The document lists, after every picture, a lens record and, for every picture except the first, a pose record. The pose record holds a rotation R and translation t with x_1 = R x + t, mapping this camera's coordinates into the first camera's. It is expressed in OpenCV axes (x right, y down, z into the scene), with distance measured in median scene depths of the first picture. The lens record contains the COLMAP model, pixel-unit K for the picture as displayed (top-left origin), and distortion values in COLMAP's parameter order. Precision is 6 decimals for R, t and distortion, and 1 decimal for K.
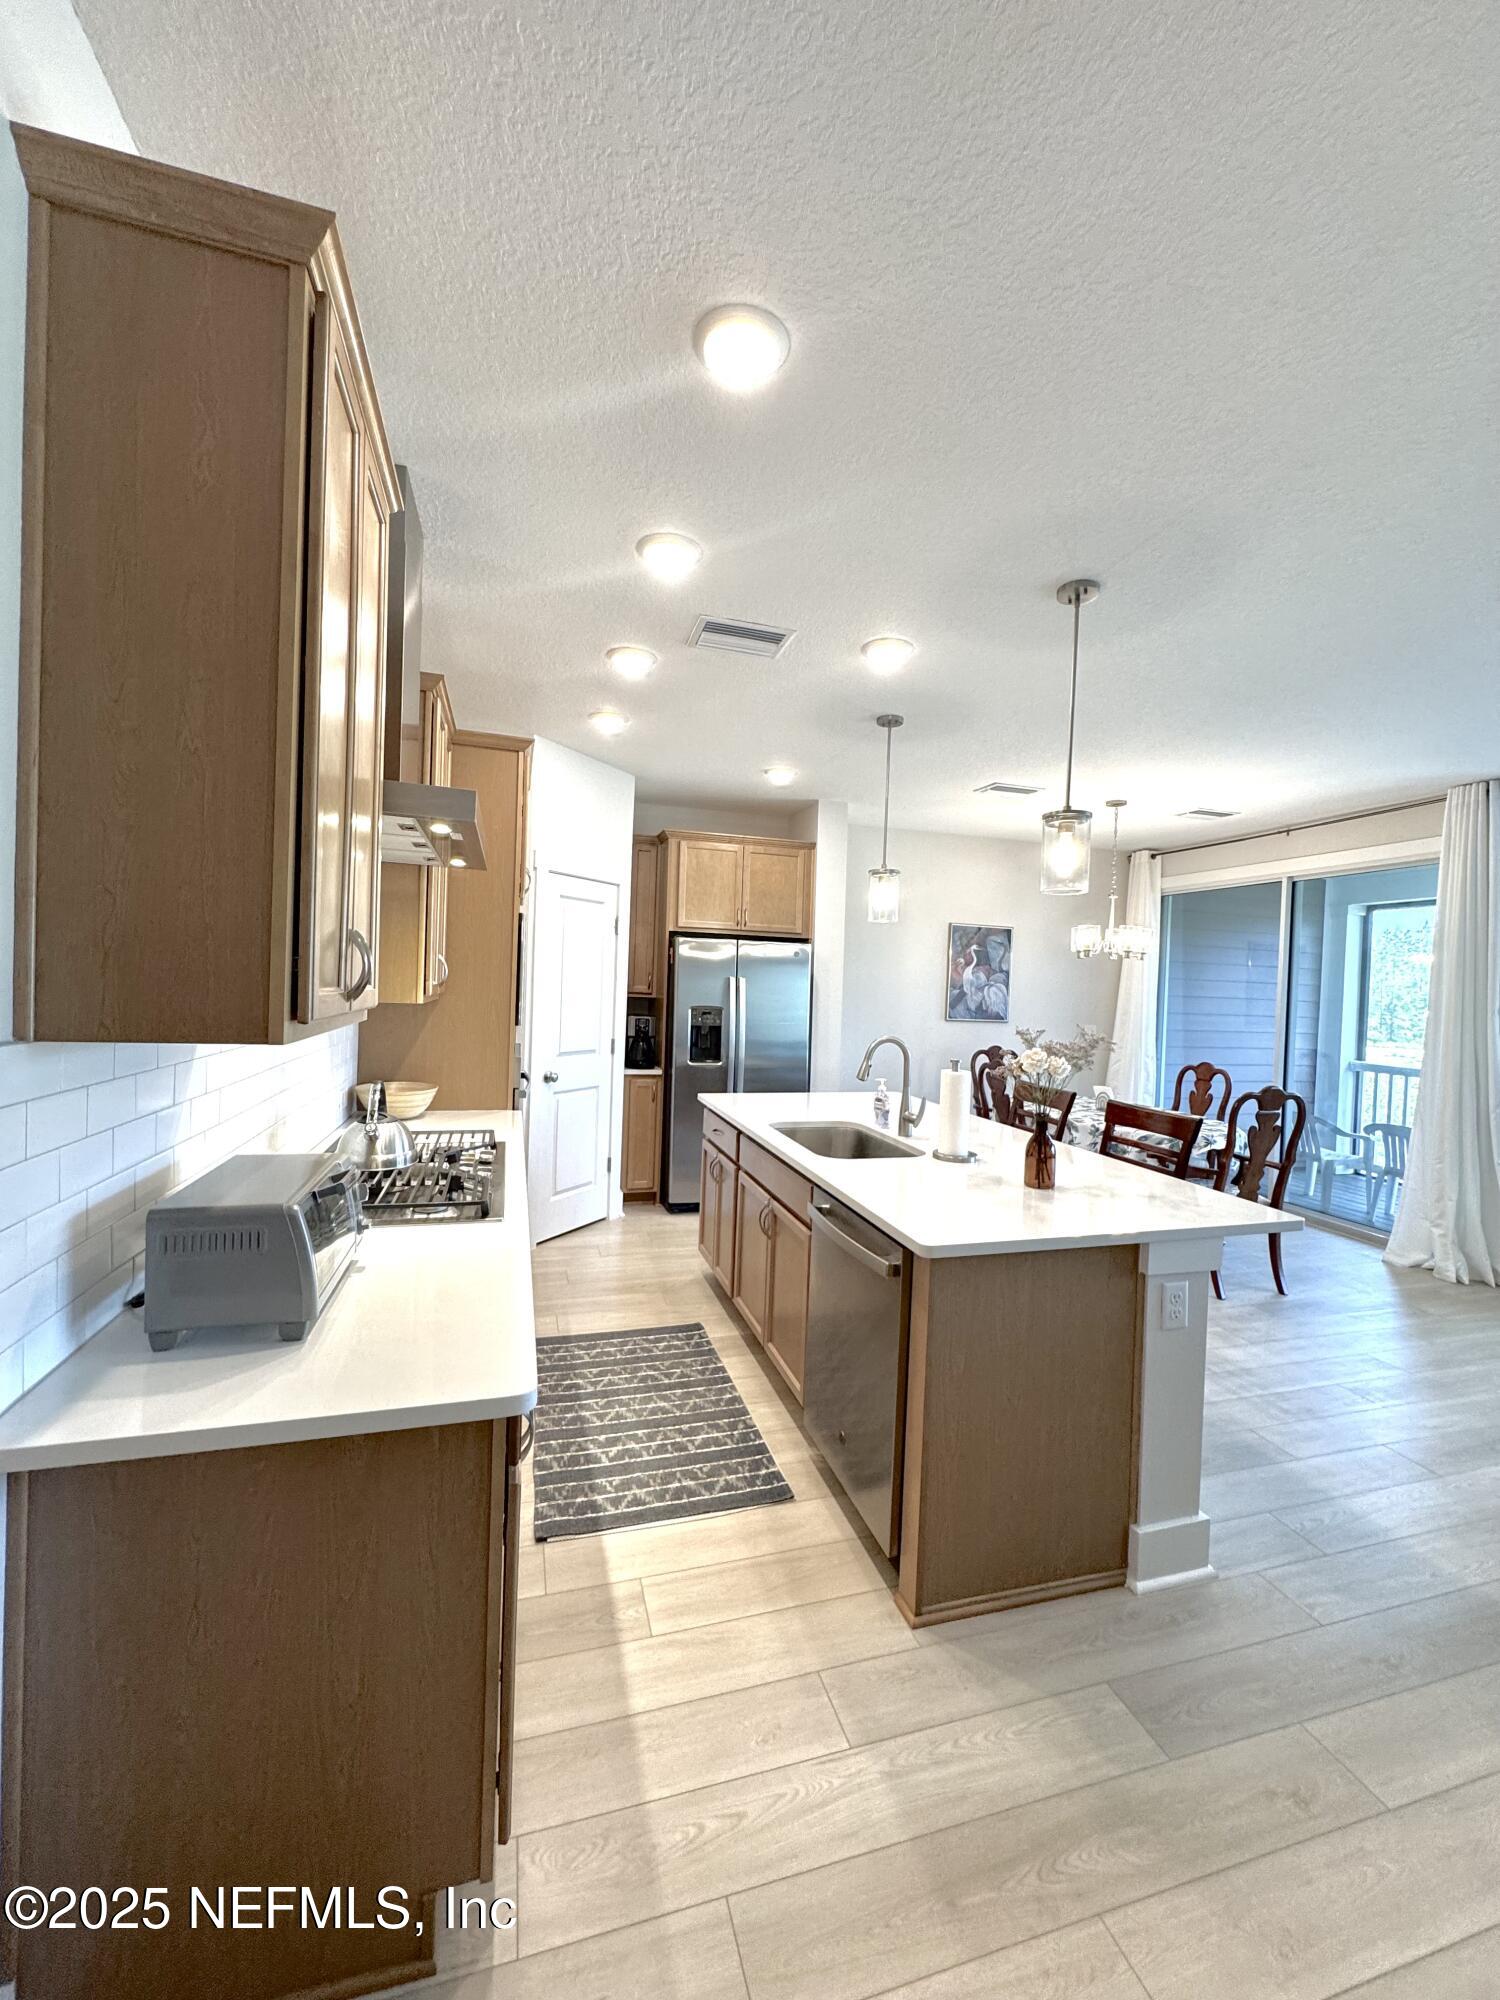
lens RADIAL K [[798.8, 0, 752.8], [0, 798.8, 999.6], [0, 0, 1]] dist [-0.003630, 0.001204]
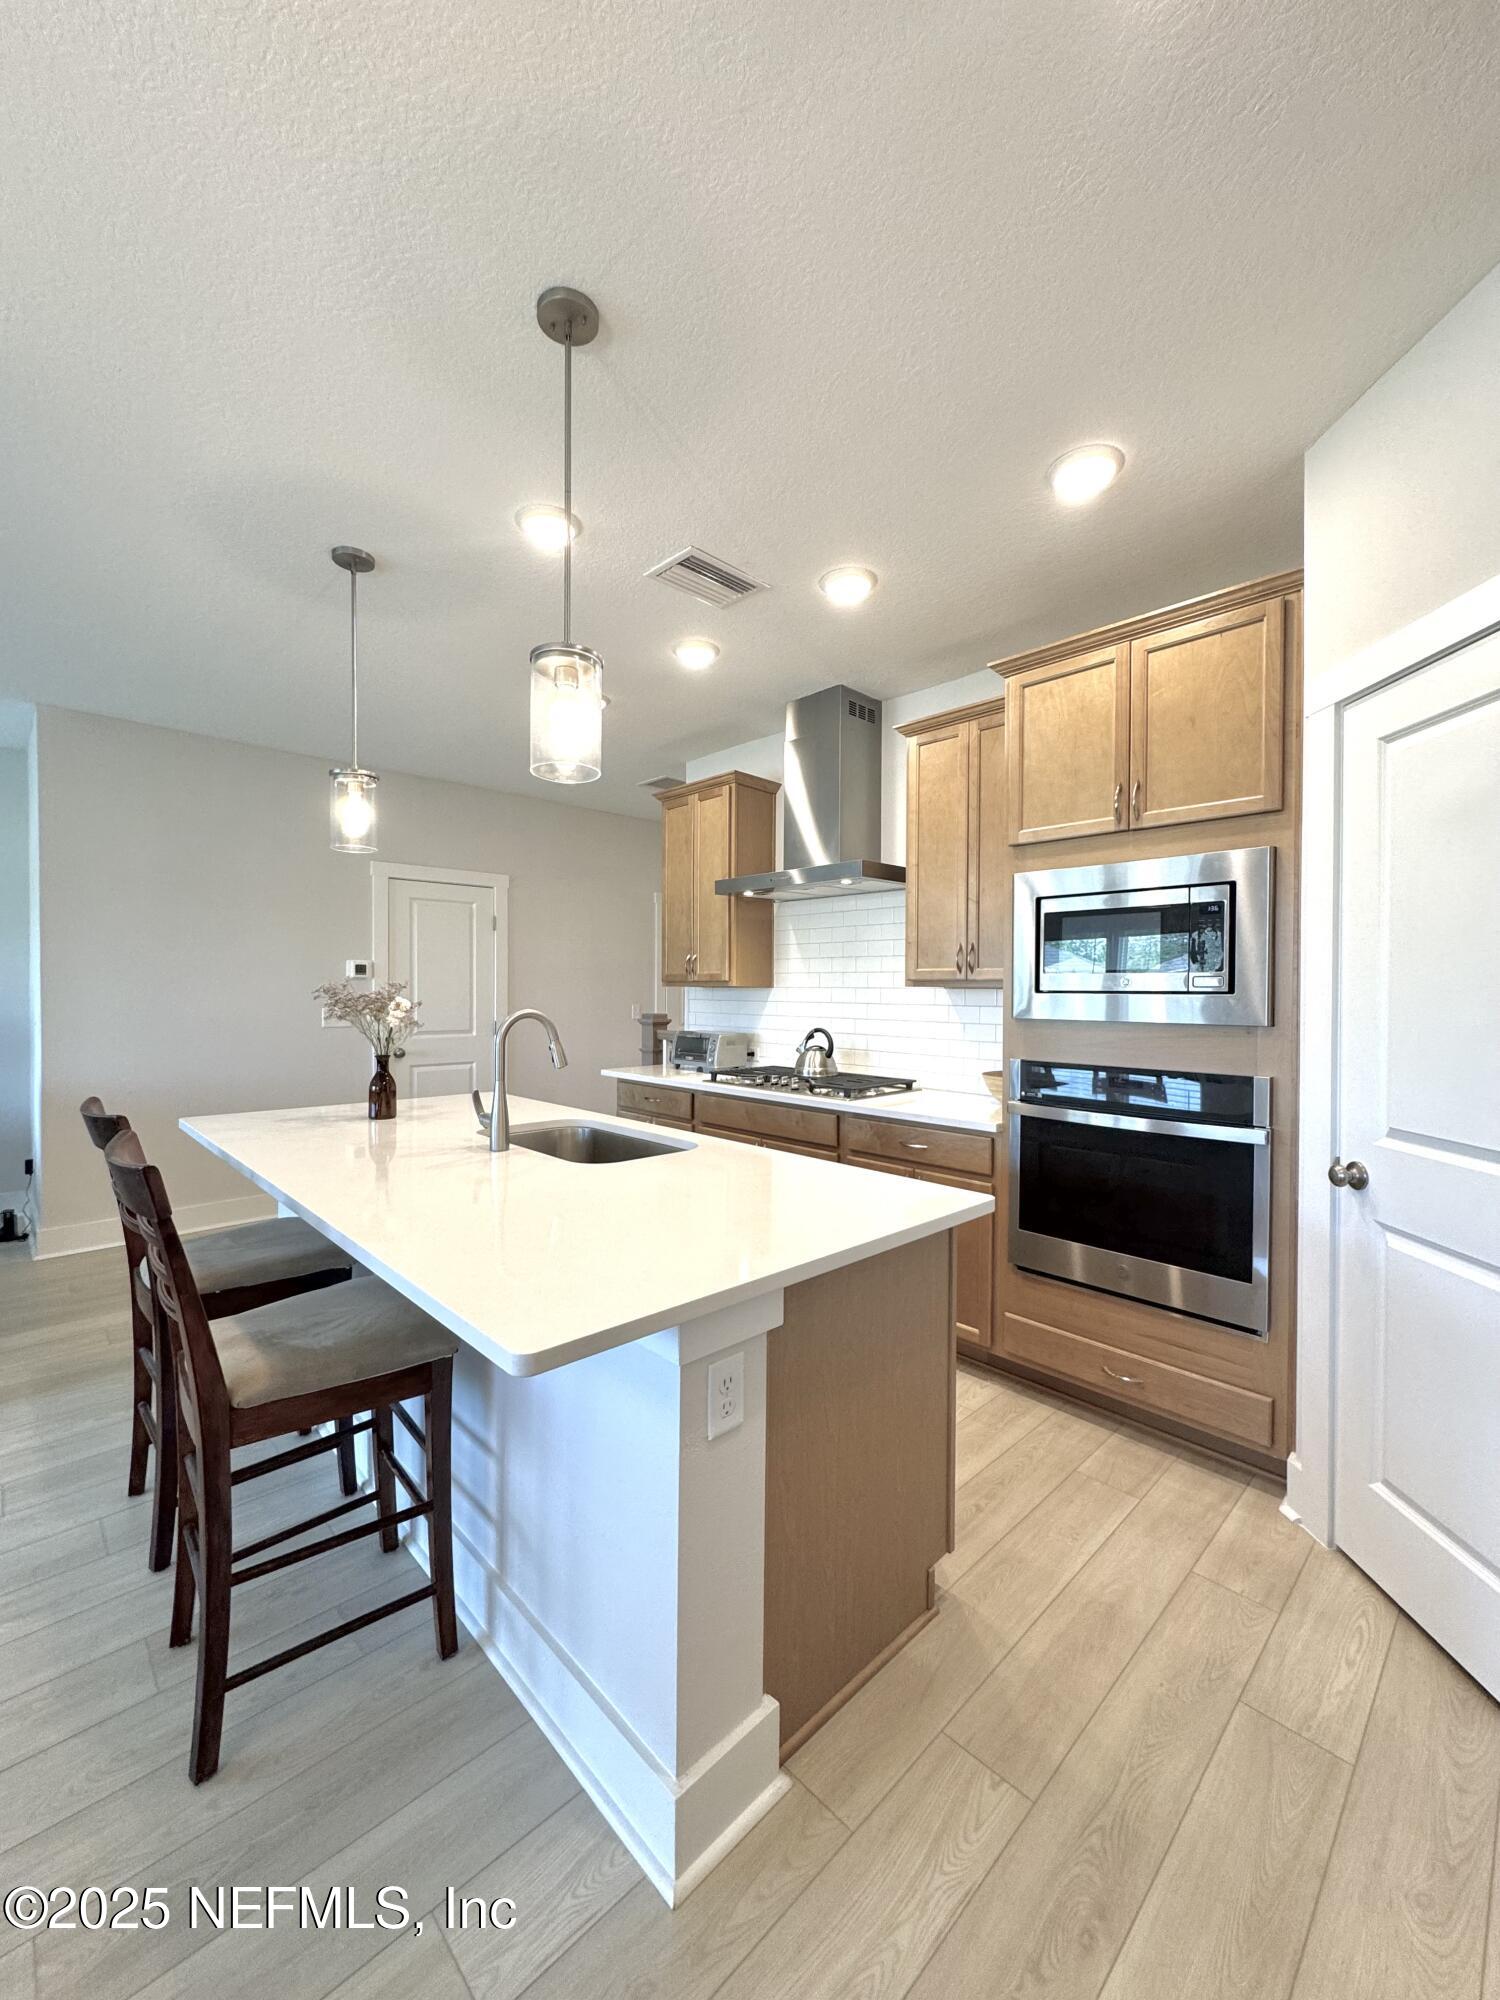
lens RADIAL K [[798.8, 0, 752.1], [0, 798.8, 999.2], [0, 0, 1]] dist [-0.003630, 0.001204]
pose [[-0.886259, -0.032032, -0.462081, 0.323663], [-0.044248, 0.998898, 0.015622, 0.014568], [0.461072, 0.034291, -0.886700, 1.723060]]
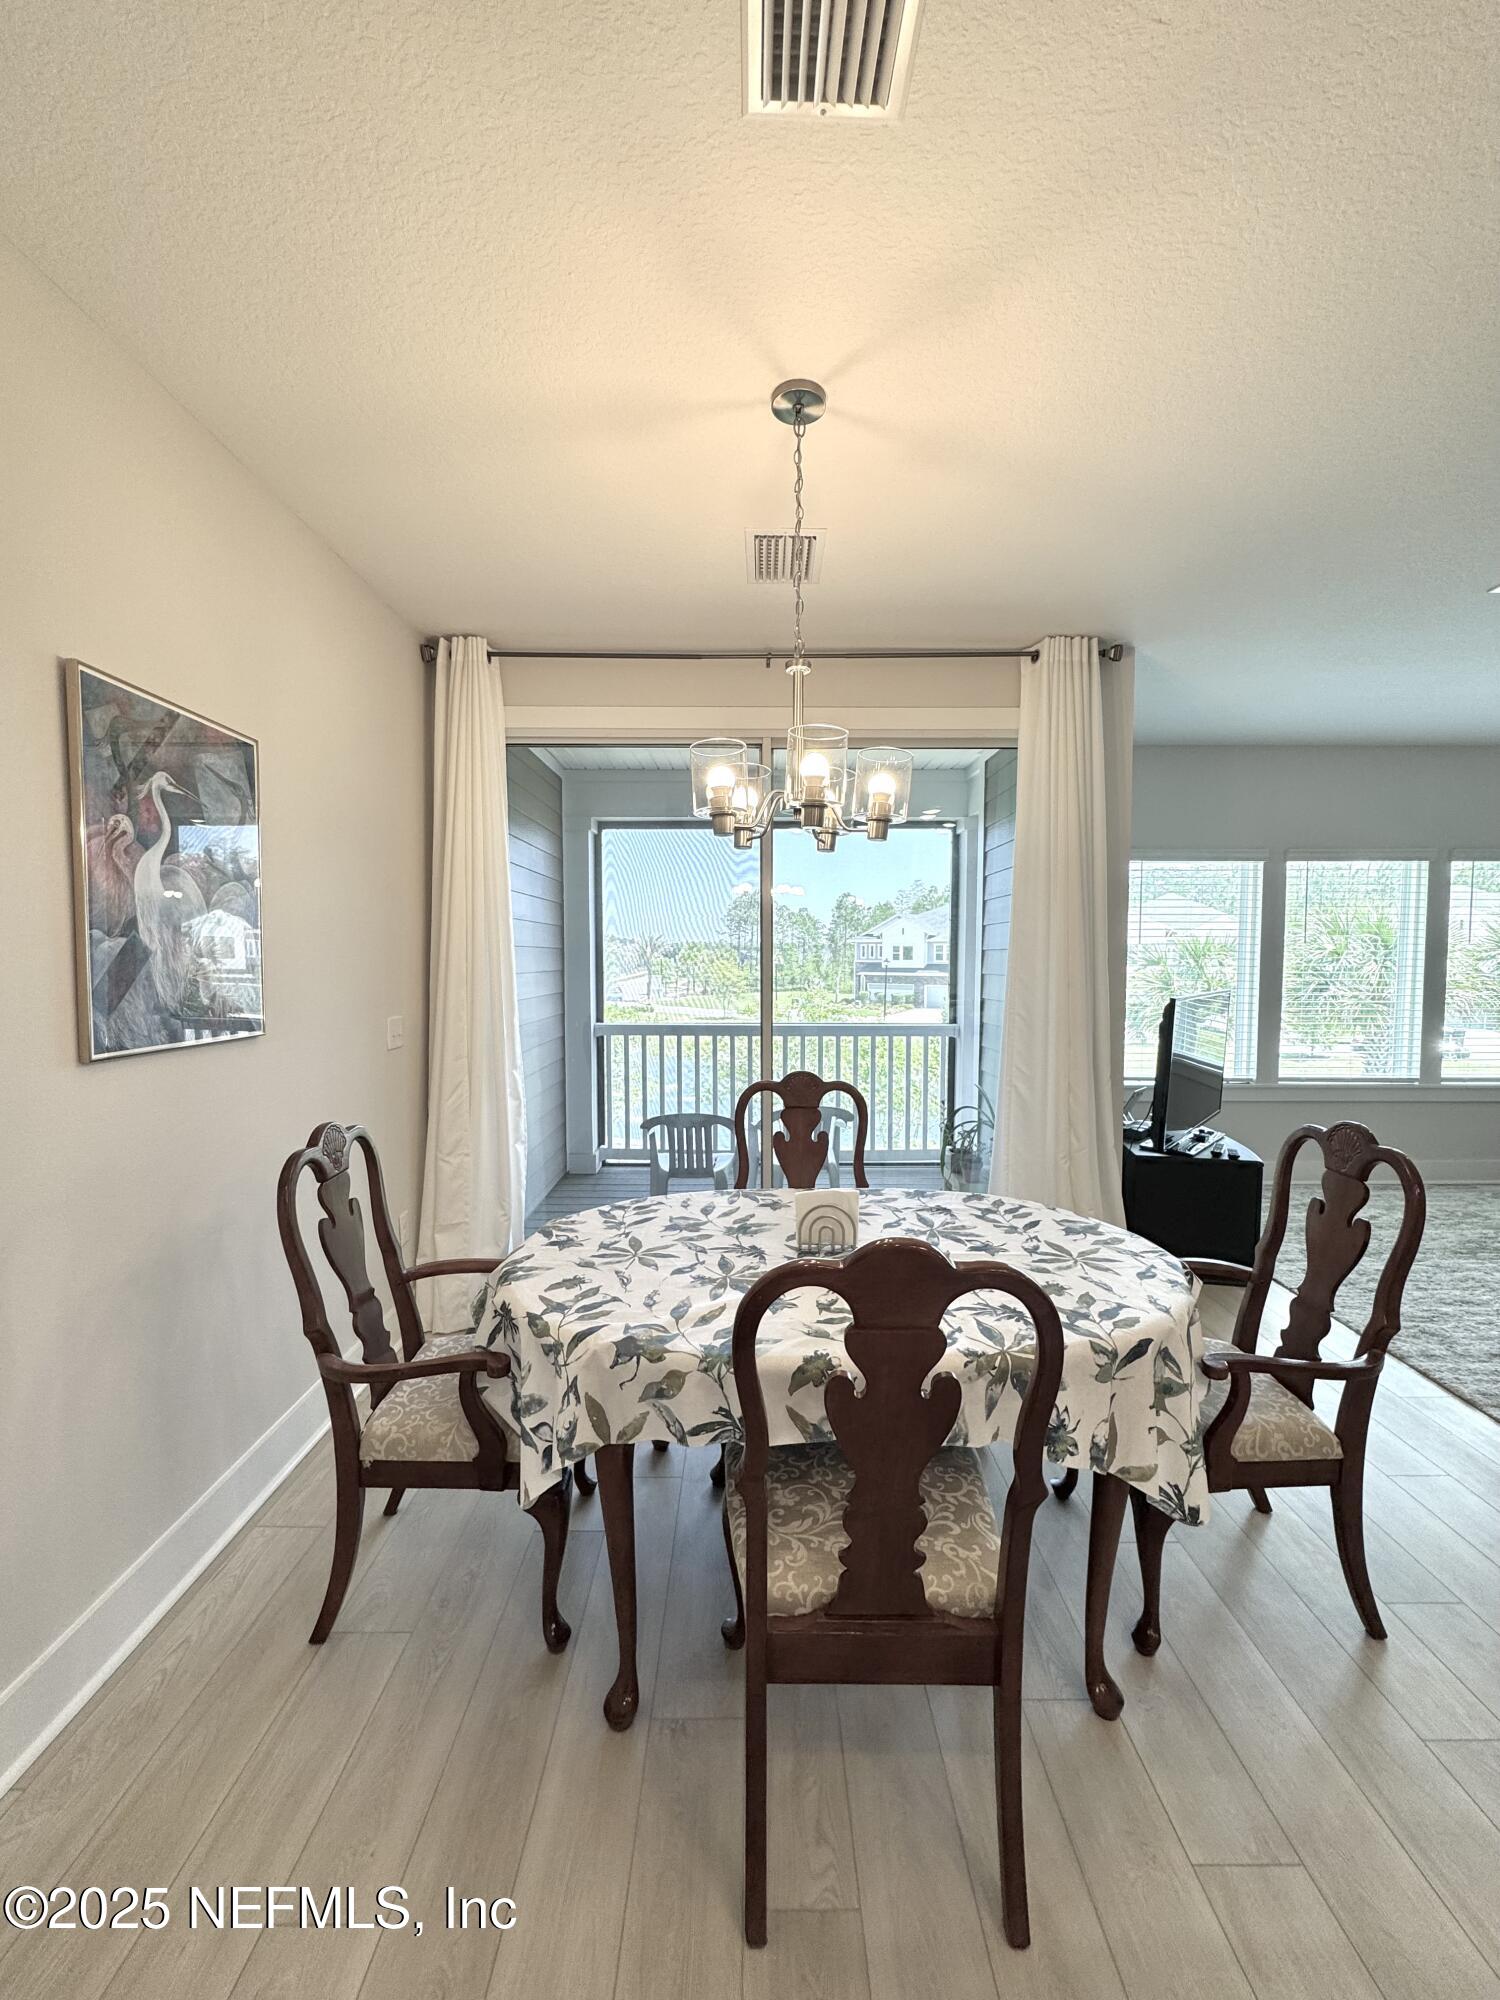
lens RADIAL K [[798.8, 0, 752.4], [0, 798.8, 997.7], [0, 0, 1]] dist [-0.003630, 0.001204]
pose [[0.283753, -0.087193, 0.954925, 0.141077], [0.028690, 0.996183, 0.082436, -0.017322], [-0.958468, 0.004005, 0.285172, 1.518575]]
